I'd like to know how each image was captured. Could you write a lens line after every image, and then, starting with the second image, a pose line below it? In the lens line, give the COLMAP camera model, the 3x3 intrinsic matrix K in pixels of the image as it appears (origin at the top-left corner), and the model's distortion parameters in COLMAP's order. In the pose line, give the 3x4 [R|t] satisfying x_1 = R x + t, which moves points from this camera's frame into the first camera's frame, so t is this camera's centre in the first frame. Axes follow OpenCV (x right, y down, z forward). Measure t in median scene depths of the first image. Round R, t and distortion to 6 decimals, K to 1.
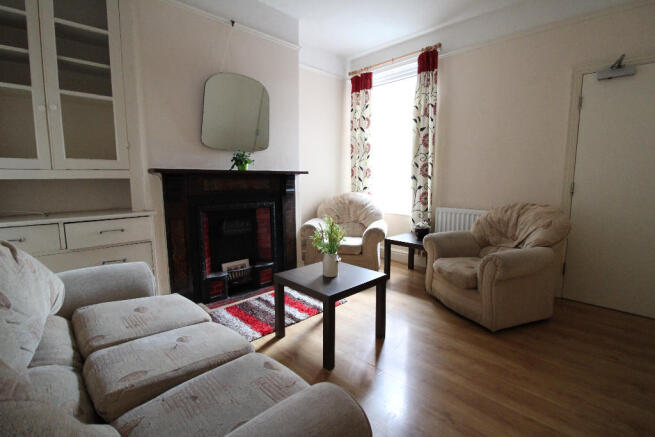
lens RADIAL K [[306.1, 0, 332.2], [0, 306.1, 216.8], [0, 0, 1]] dist [-0.000846, -0.012915]
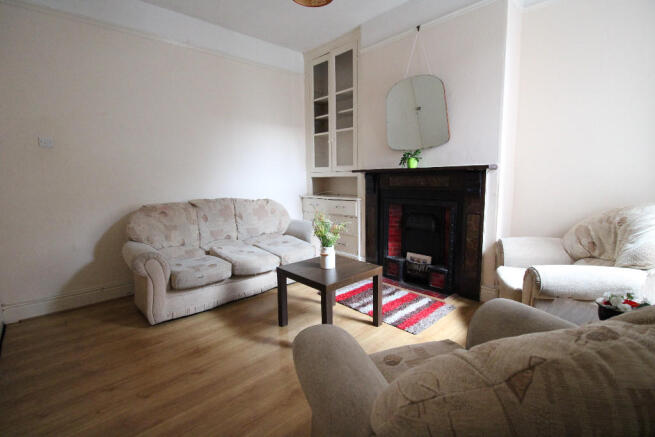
lens RADIAL K [[306.1, 0, 332.2], [0, 306.1, 216.8], [0, 0, 1]] dist [-0.000846, -0.012915]
pose [[-0.048605, 0.126088, -0.990828, 0.821036], [-0.113191, 0.984914, 0.130888, -0.097381], [0.992384, 0.118514, -0.033600, 0.823182]]
